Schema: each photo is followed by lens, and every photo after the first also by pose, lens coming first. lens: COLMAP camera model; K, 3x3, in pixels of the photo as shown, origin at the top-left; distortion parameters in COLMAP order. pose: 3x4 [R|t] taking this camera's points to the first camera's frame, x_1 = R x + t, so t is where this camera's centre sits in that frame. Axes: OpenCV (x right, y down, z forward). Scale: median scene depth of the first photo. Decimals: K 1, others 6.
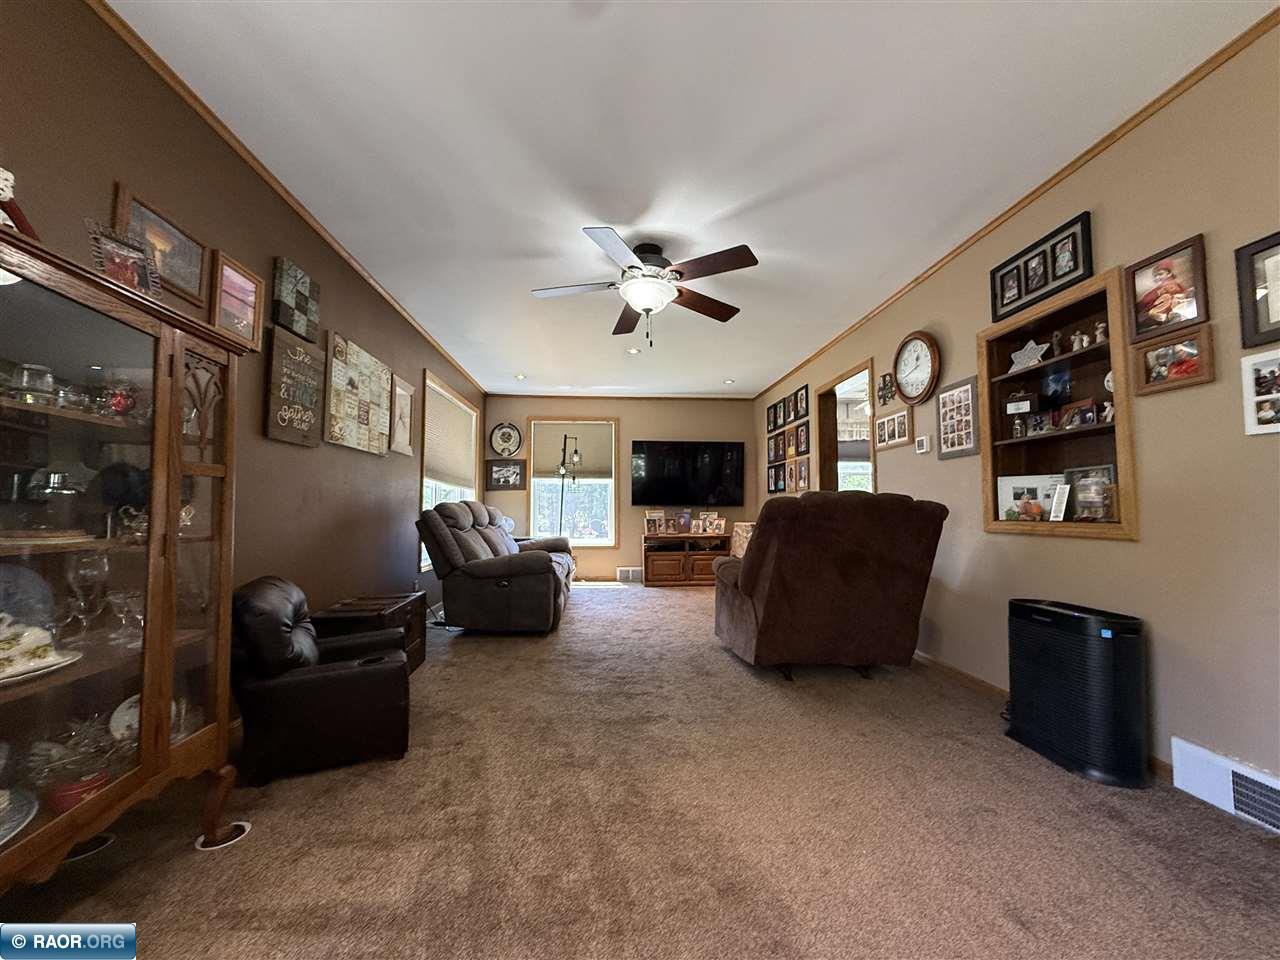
lens RADIAL K [[511.1, 0, 637.0], [0, 511.1, 478.8], [0, 0, 1]] dist [0.000457, -0.000678]
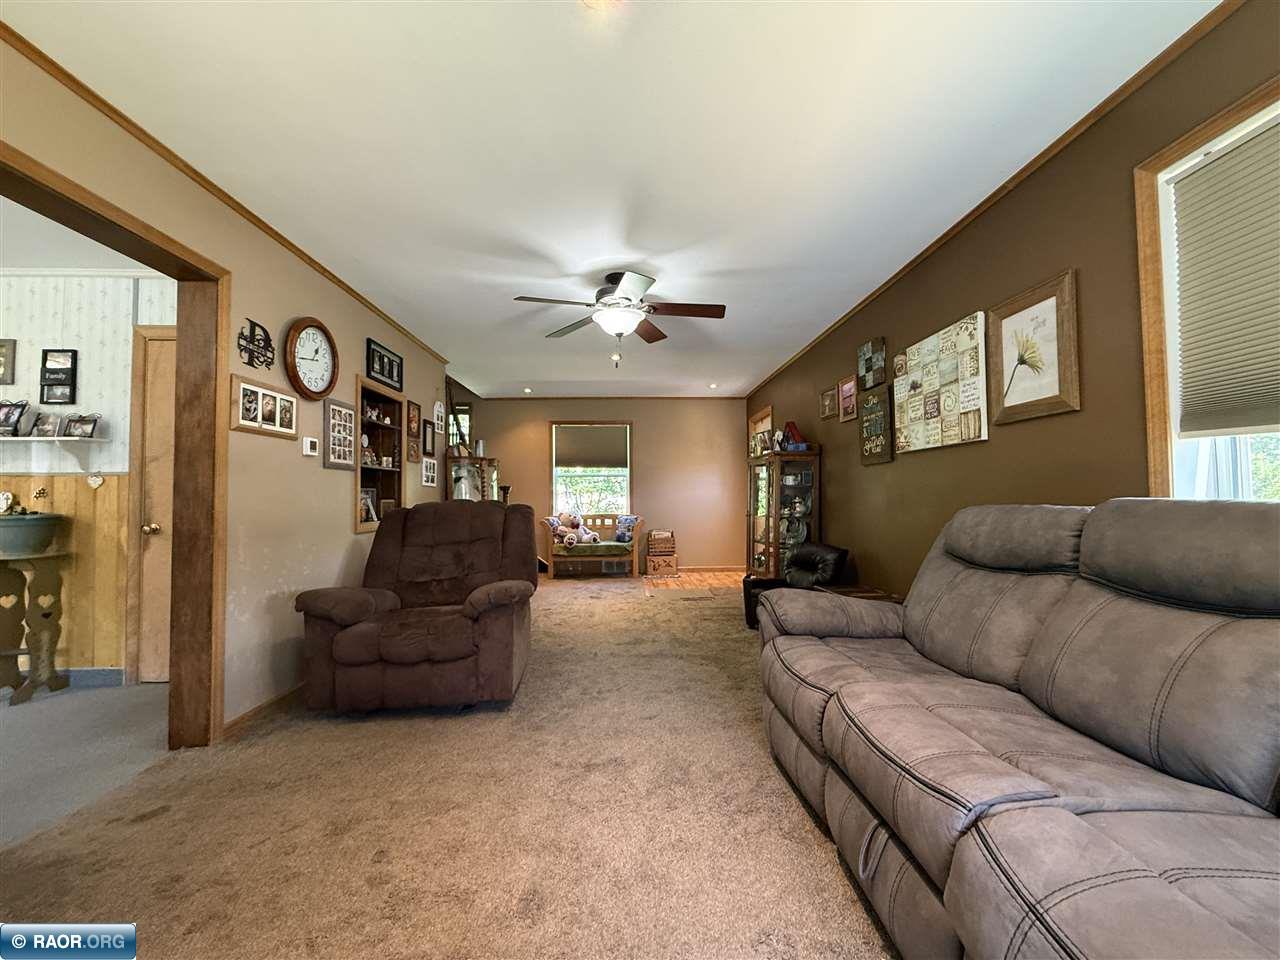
lens RADIAL K [[511.1, 0, 637.0], [0, 511.1, 478.8], [0, 0, 1]] dist [0.000457, -0.000678]
pose [[-0.999037, 0.010405, 0.042623, -0.058979], [0.006137, 0.995062, -0.099061, 0.089658], [-0.043443, -0.098704, -0.994168, 2.018681]]
